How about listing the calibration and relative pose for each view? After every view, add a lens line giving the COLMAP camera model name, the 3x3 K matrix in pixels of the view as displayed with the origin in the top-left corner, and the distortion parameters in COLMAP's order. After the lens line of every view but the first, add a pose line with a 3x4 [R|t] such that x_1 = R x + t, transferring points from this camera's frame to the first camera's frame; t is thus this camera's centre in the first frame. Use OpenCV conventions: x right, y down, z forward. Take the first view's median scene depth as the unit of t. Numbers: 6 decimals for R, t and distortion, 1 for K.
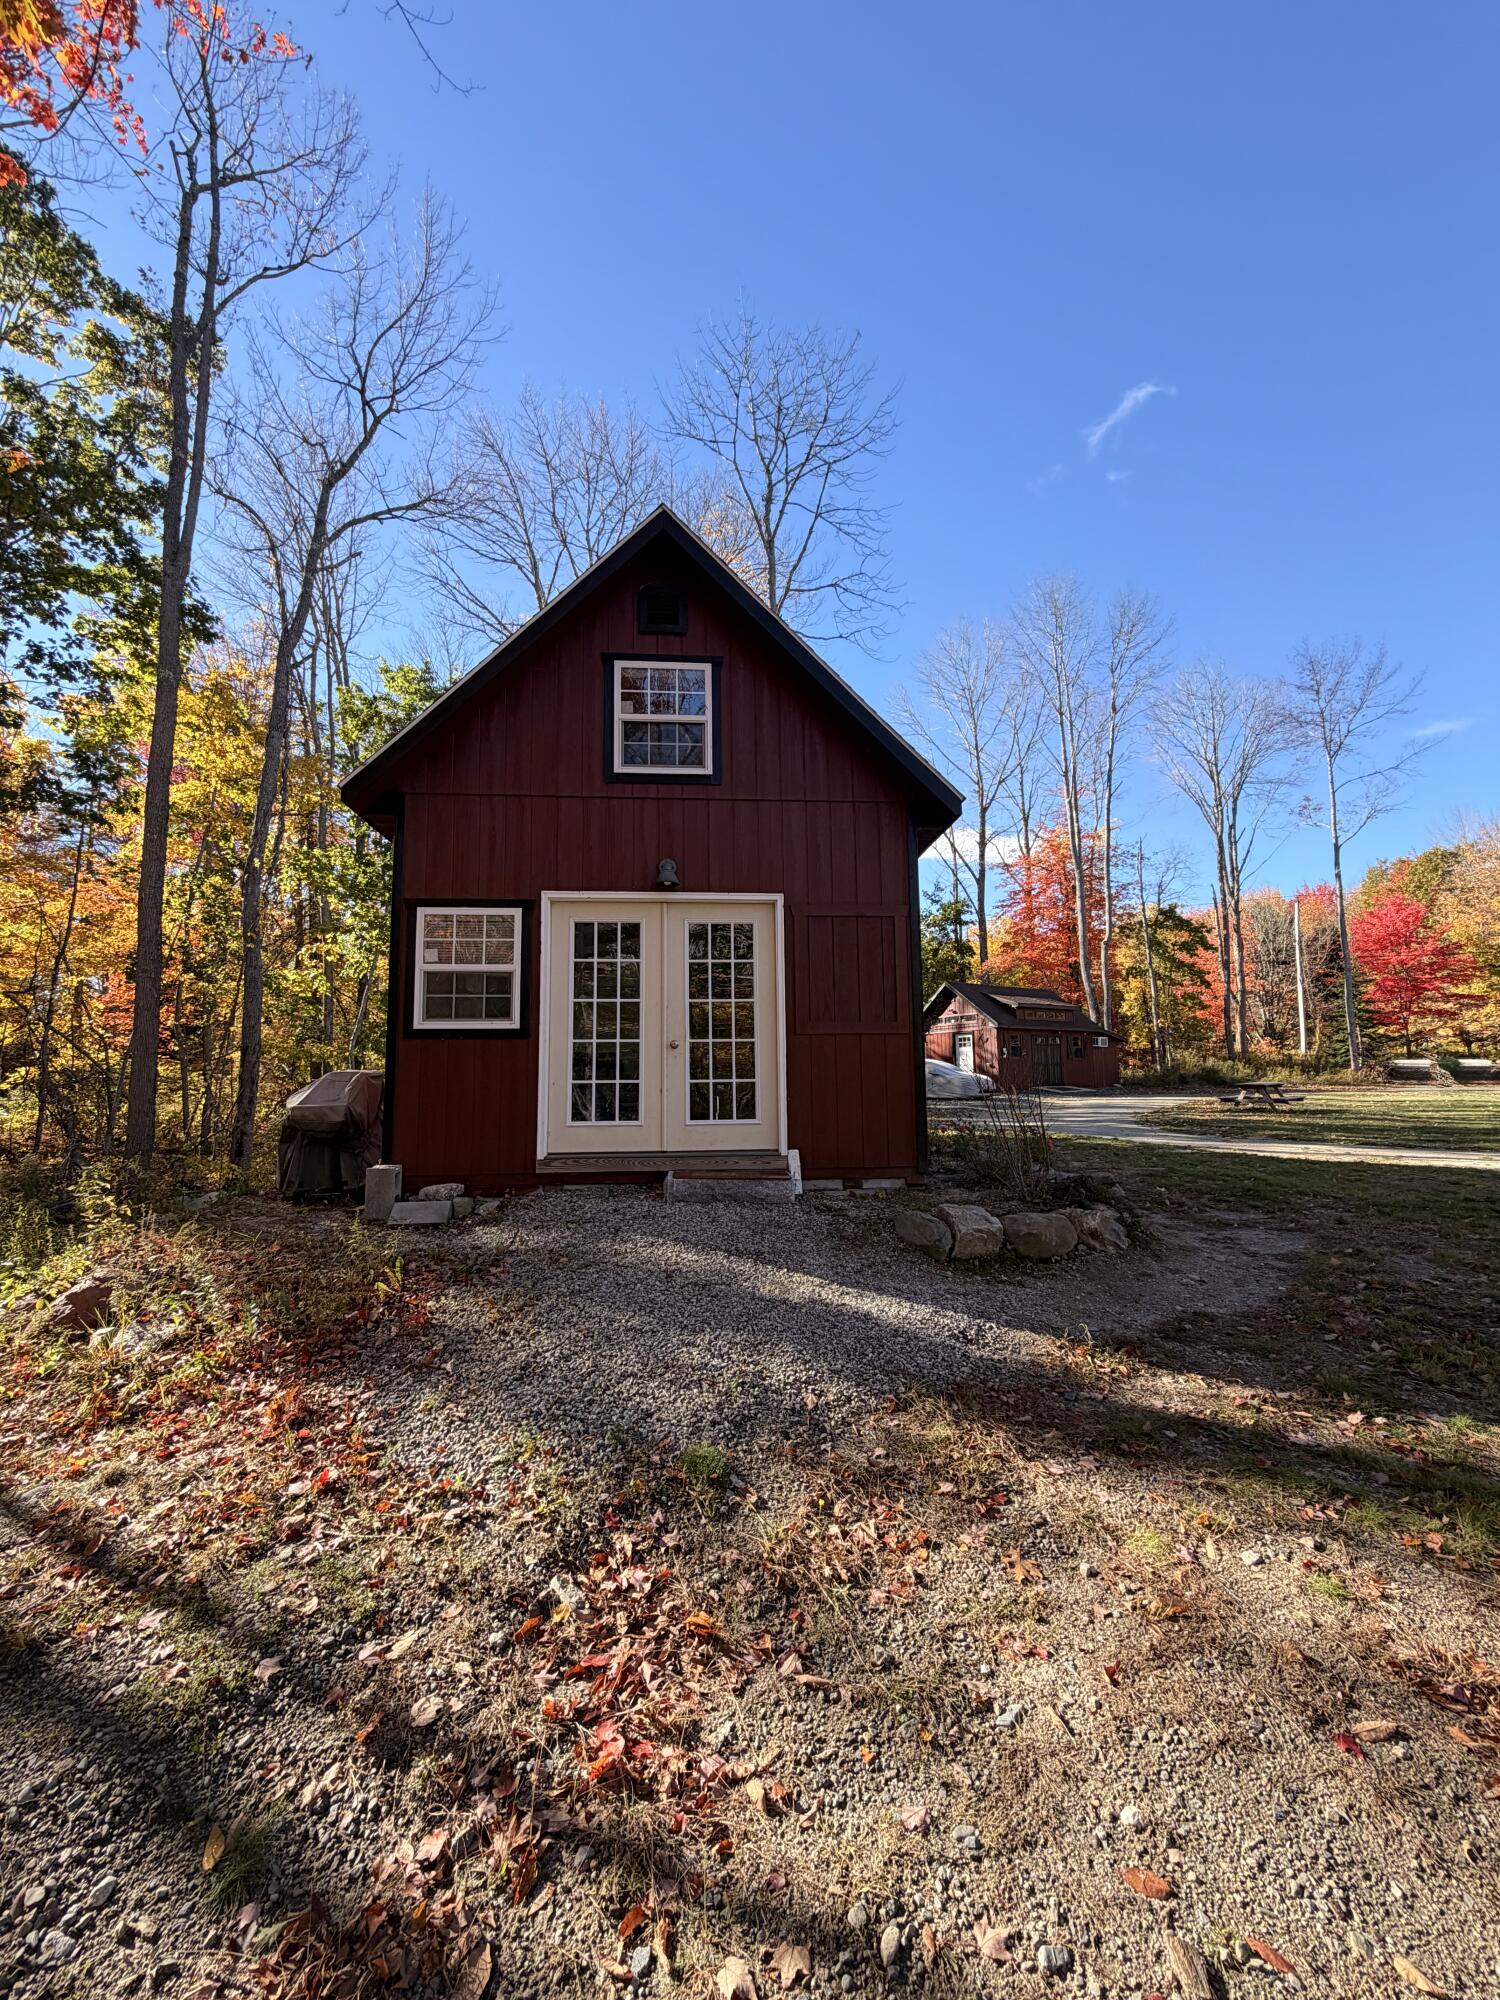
lens RADIAL K [[793.5, 0, 748.8], [0, 793.5, 992.0], [0, 0, 1]] dist [-0.000995, -0.000177]
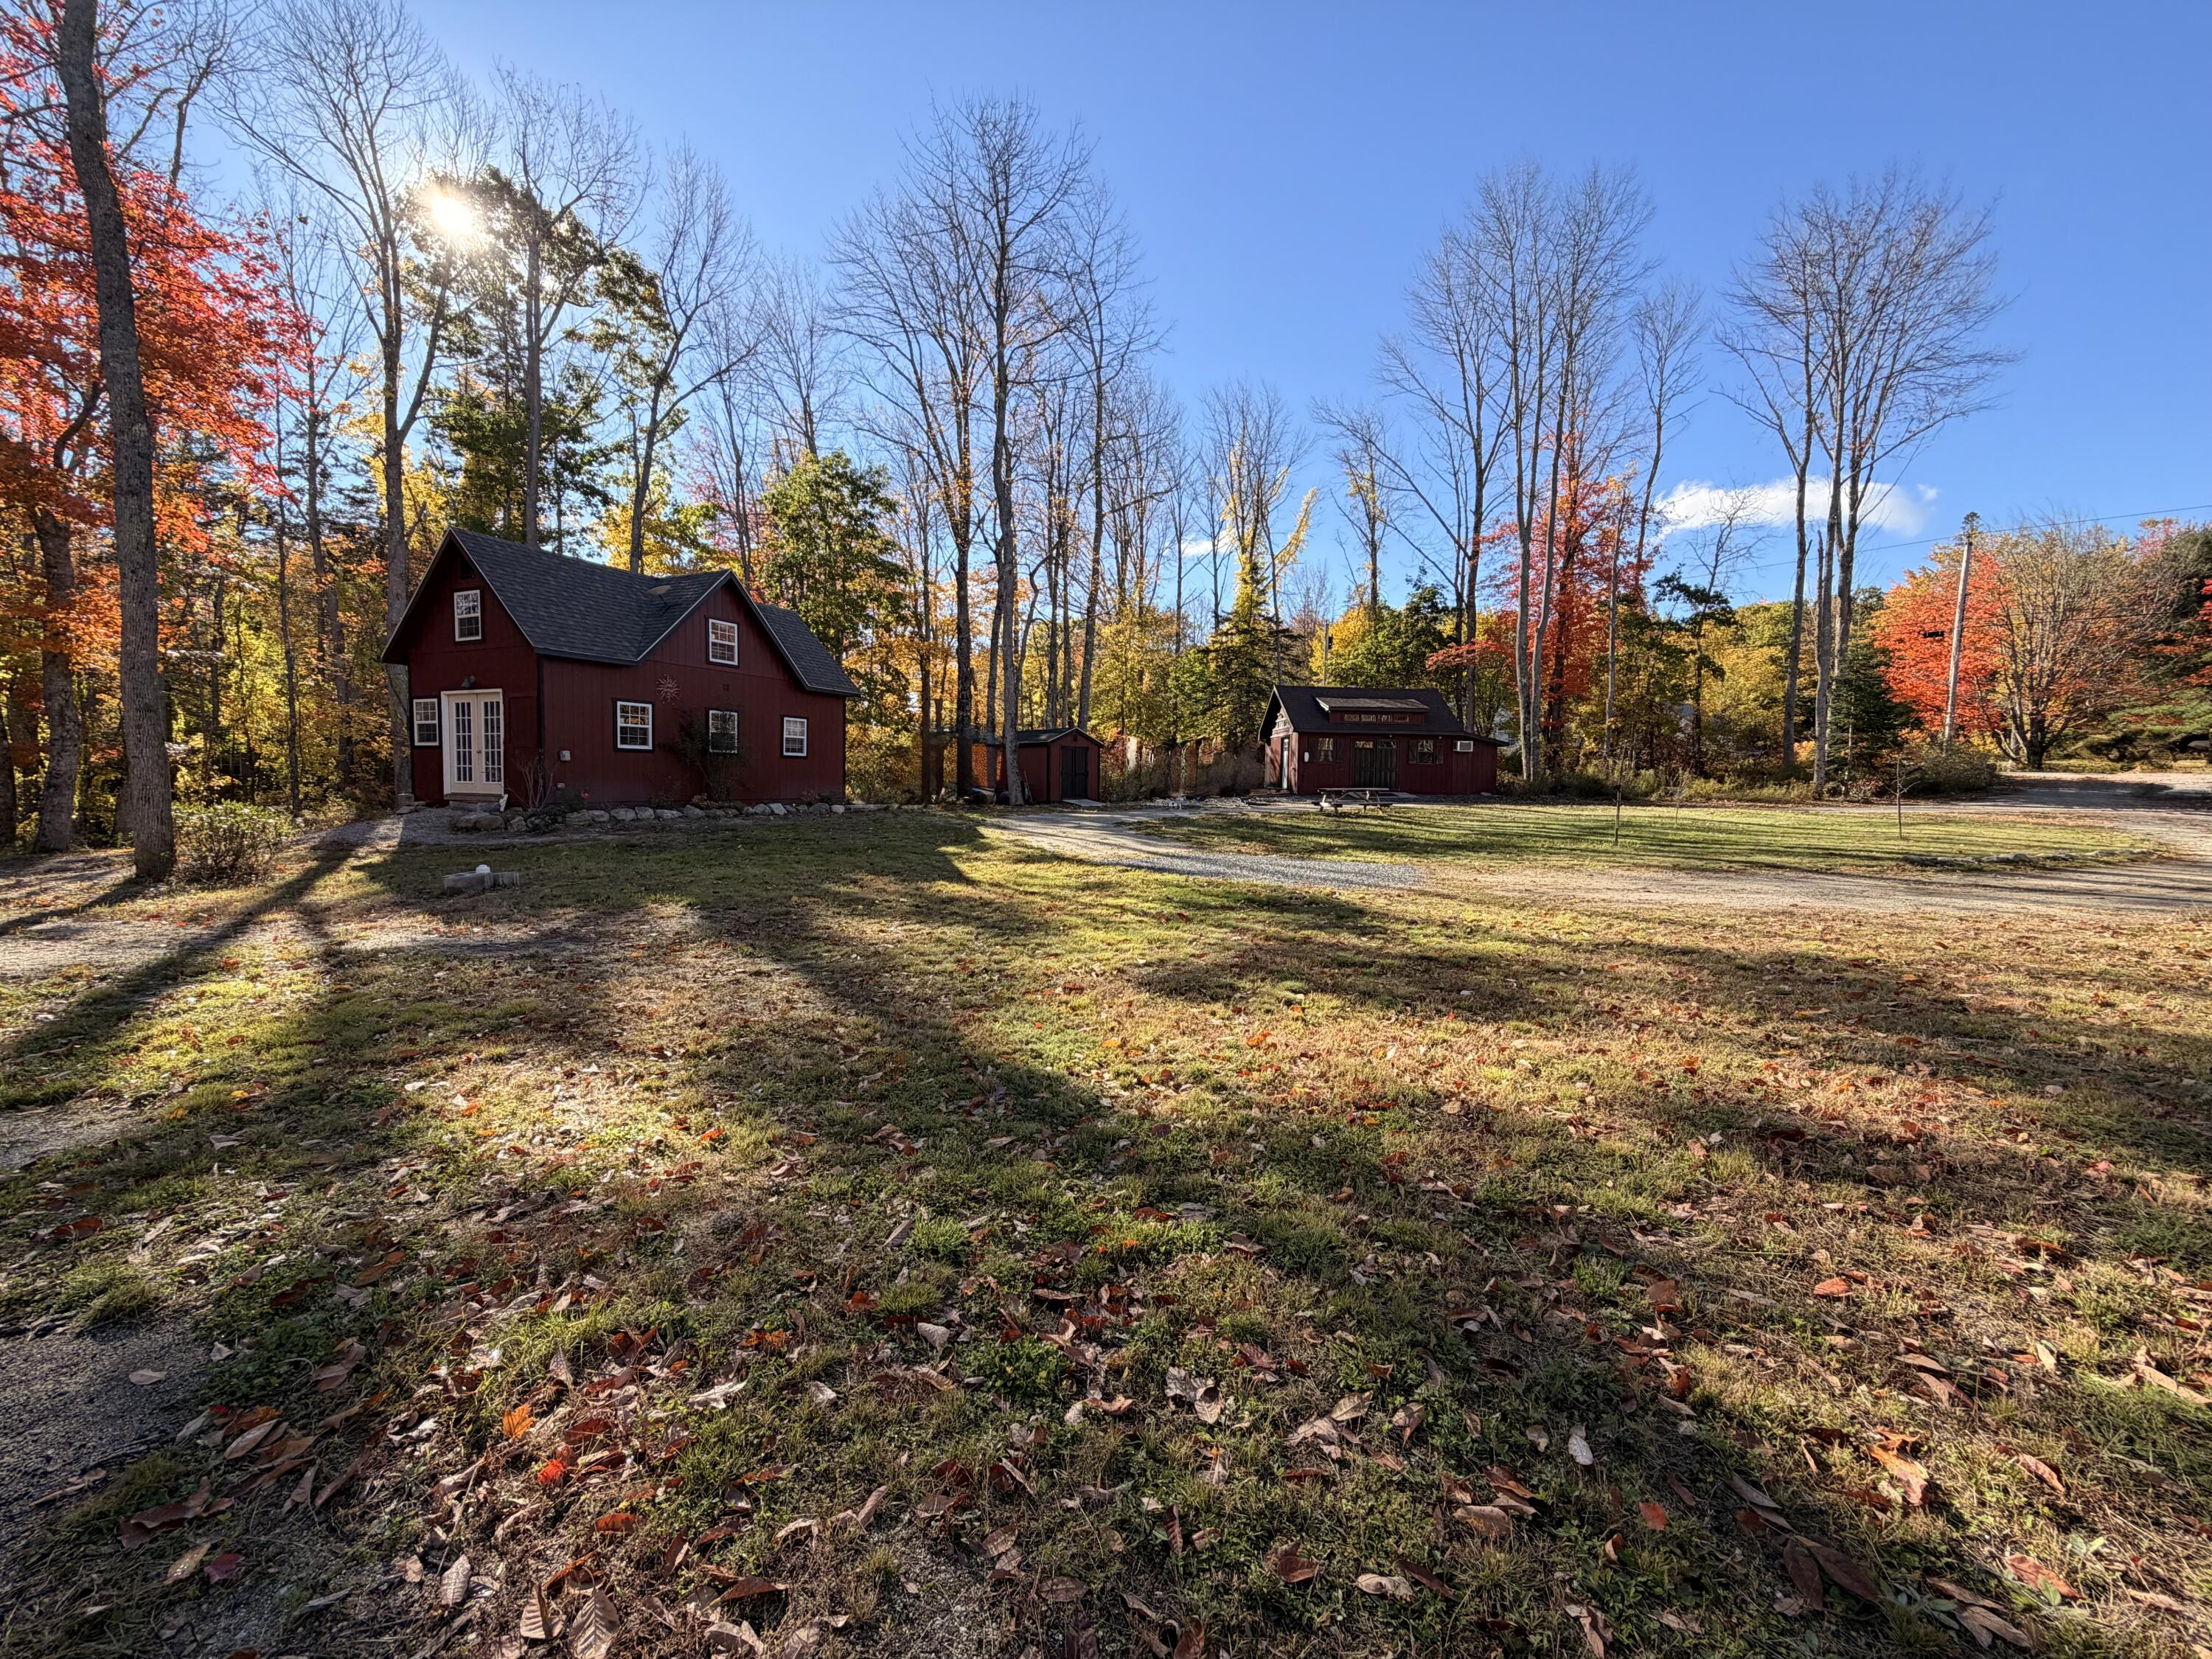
lens RADIAL K [[877.6, 0, 1098.4], [0, 877.6, 829.2], [0, 0, 1]] dist [-0.000995, -0.000177]
pose [[0.870498, 0.049705, -0.489655, 1.149267], [0.030527, 0.987519, 0.154512, -0.023458], [0.491224, -0.149450, 0.858116, -0.175263]]
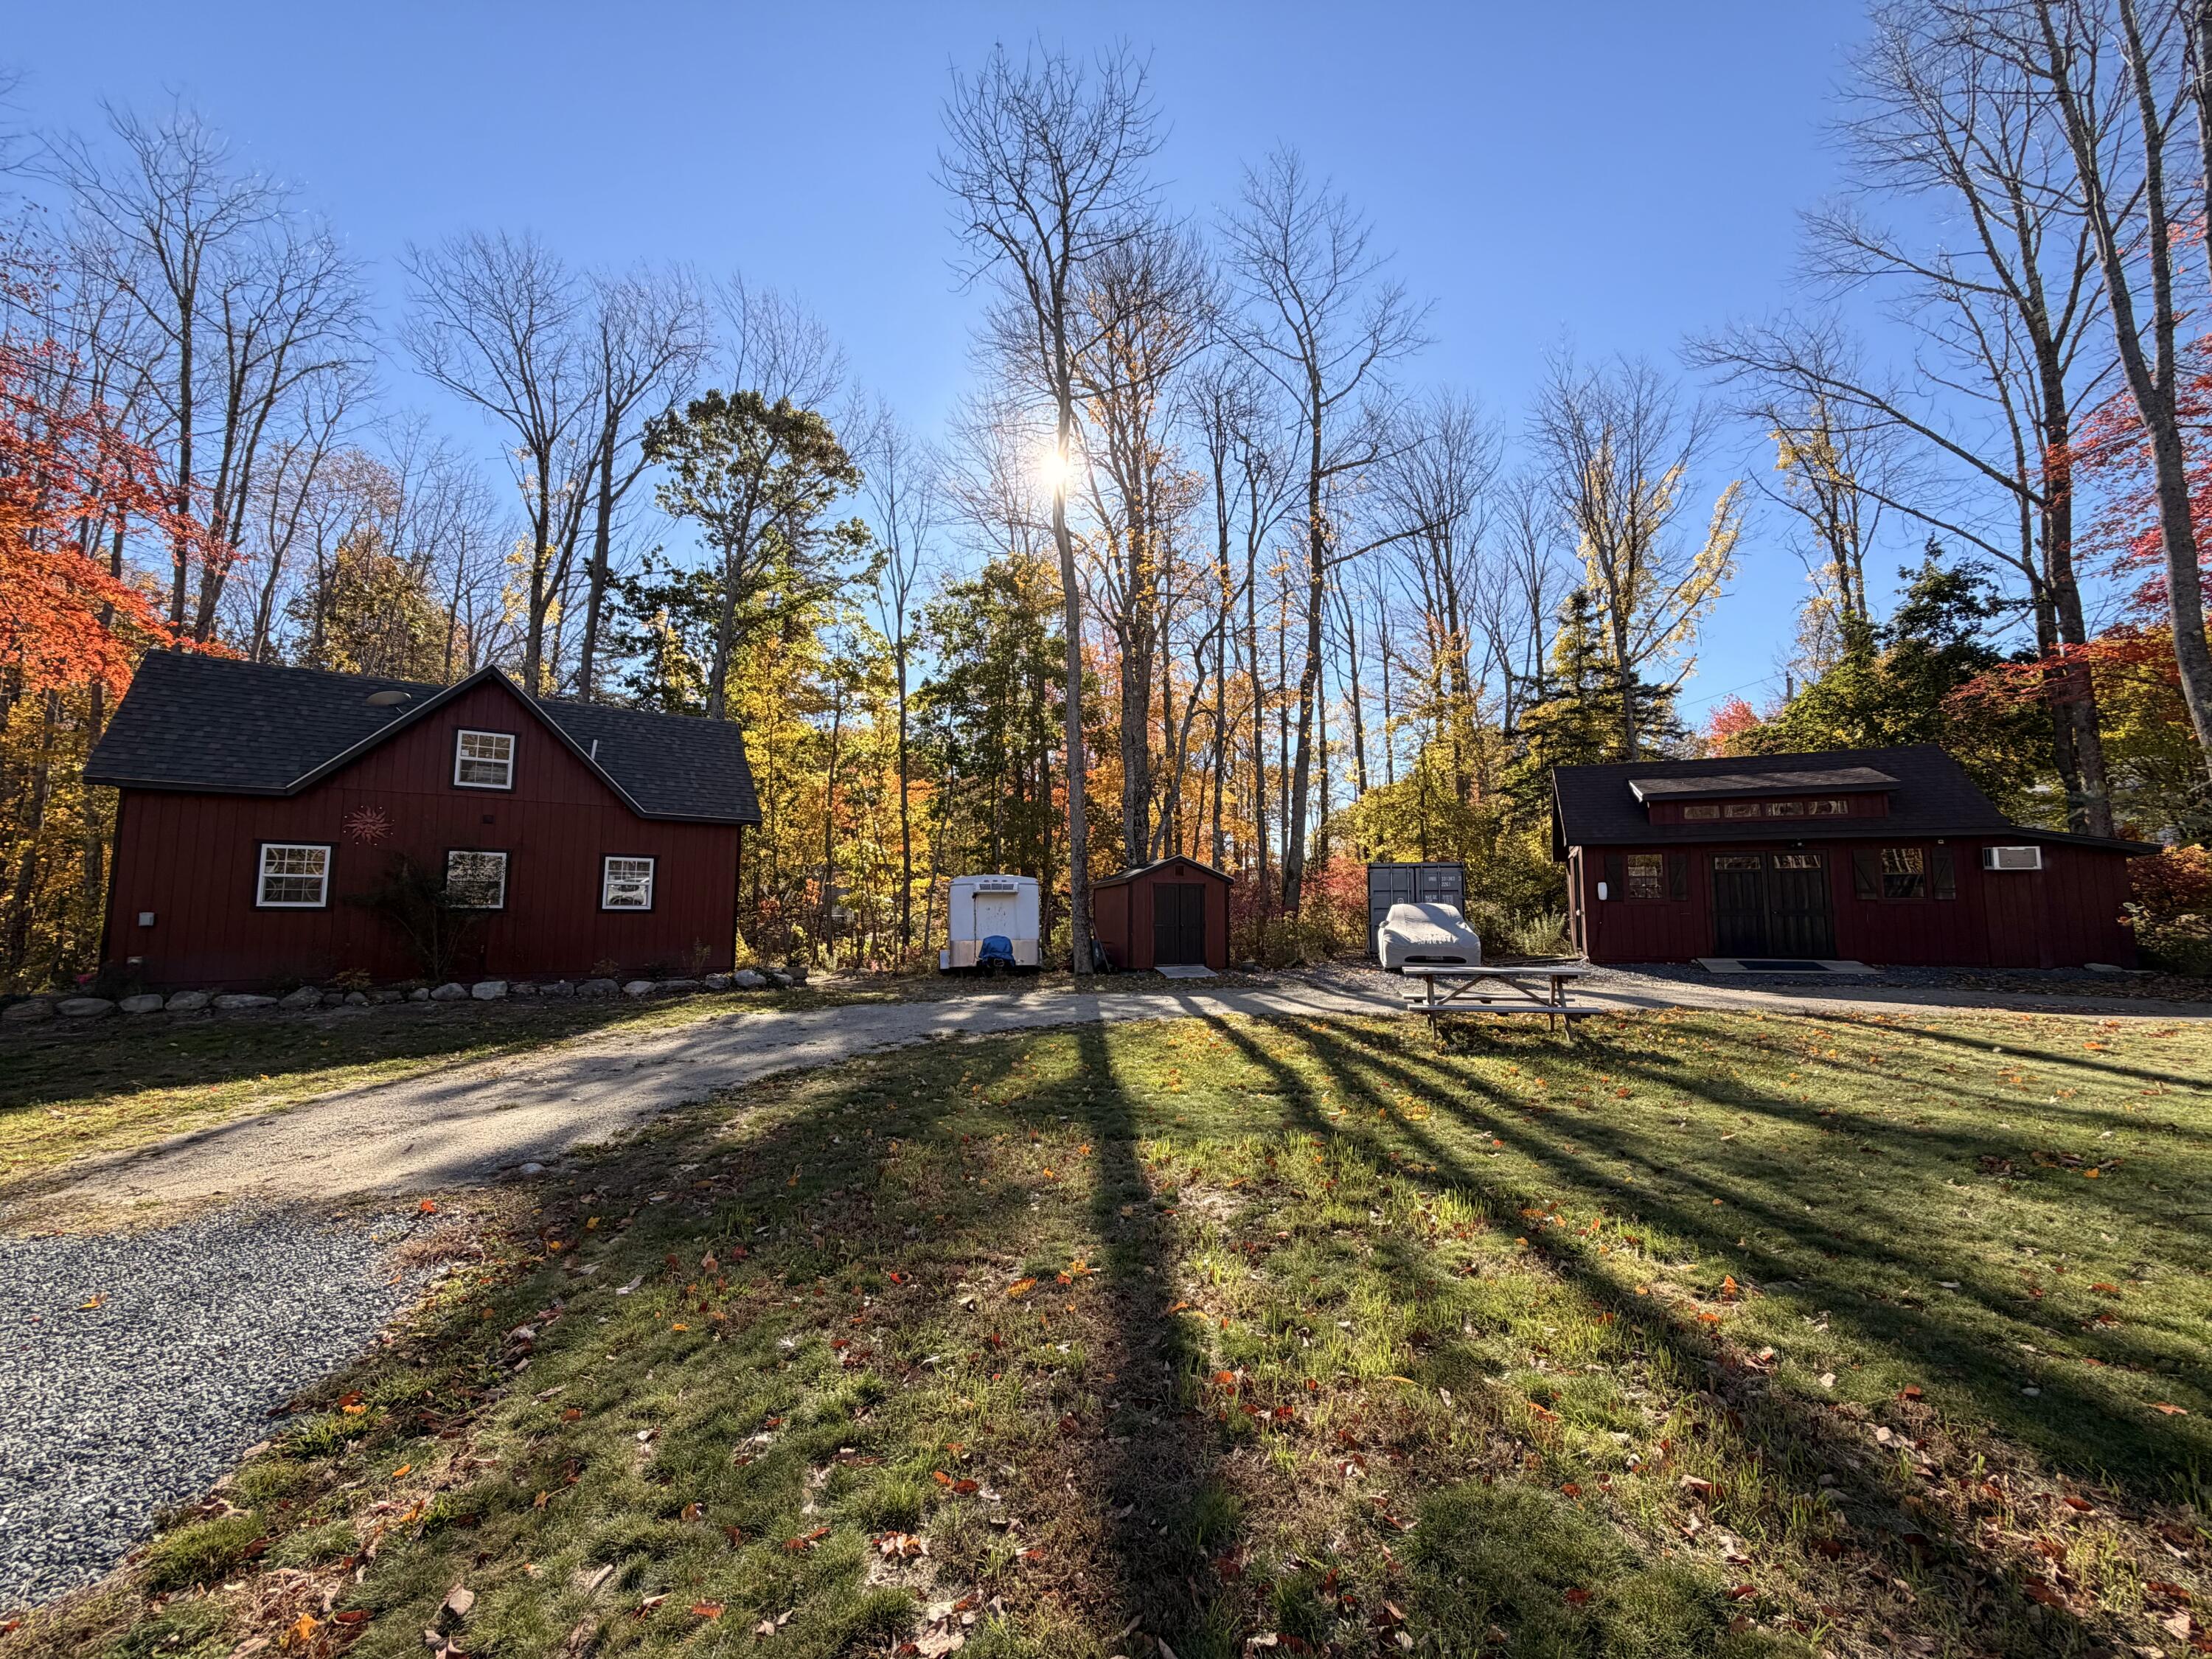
lens RADIAL K [[864.5, 0, 1106.9], [0, 864.5, 832.9], [0, 0, 1]] dist [-0.002337, -0.000008]
pose [[0.507827, -0.067141, -0.858839, 1.175226], [0.083190, 0.996121, -0.028684, 0.045981], [0.857433, -0.056880, 0.511442, 0.730207]]
